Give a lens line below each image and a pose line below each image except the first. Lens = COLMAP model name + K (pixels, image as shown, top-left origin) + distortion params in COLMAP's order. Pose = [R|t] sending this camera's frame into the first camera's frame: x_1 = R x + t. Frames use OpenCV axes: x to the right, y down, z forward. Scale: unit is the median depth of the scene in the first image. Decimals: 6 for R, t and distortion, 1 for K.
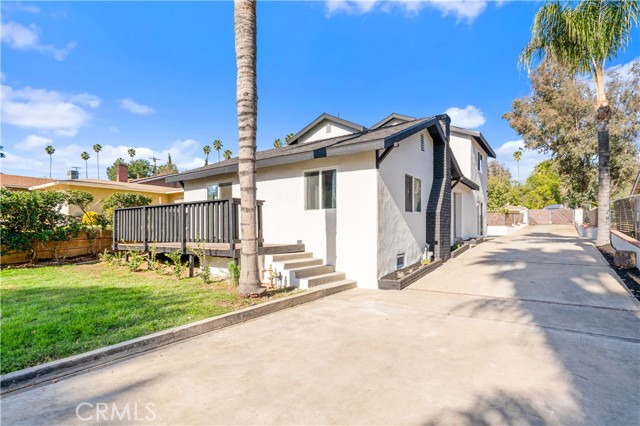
lens RADIAL K [[333.6, 0, 320.5], [0, 333.6, 208.8], [0, 0, 1]] dist [-0.003362, -0.001912]
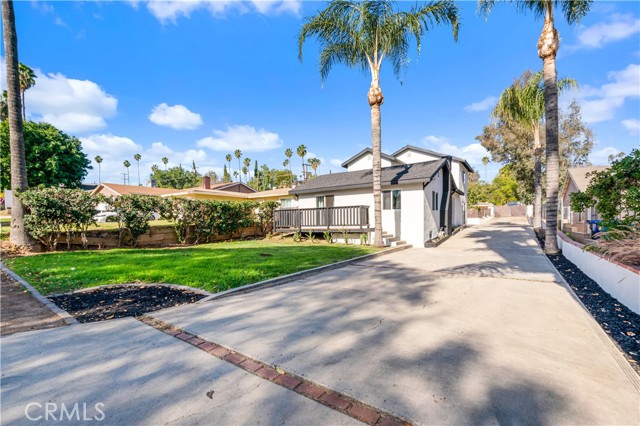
lens RADIAL K [[282.6, 0, 319.5], [0, 282.6, 215.5], [0, 0, 1]] dist [-0.010447, 0.000338]
pose [[0.999943, -0.010060, 0.003443, -0.211994], [0.009932, 0.999325, 0.035355, -0.013302], [-0.003796, -0.035318, 0.999369, -0.334005]]
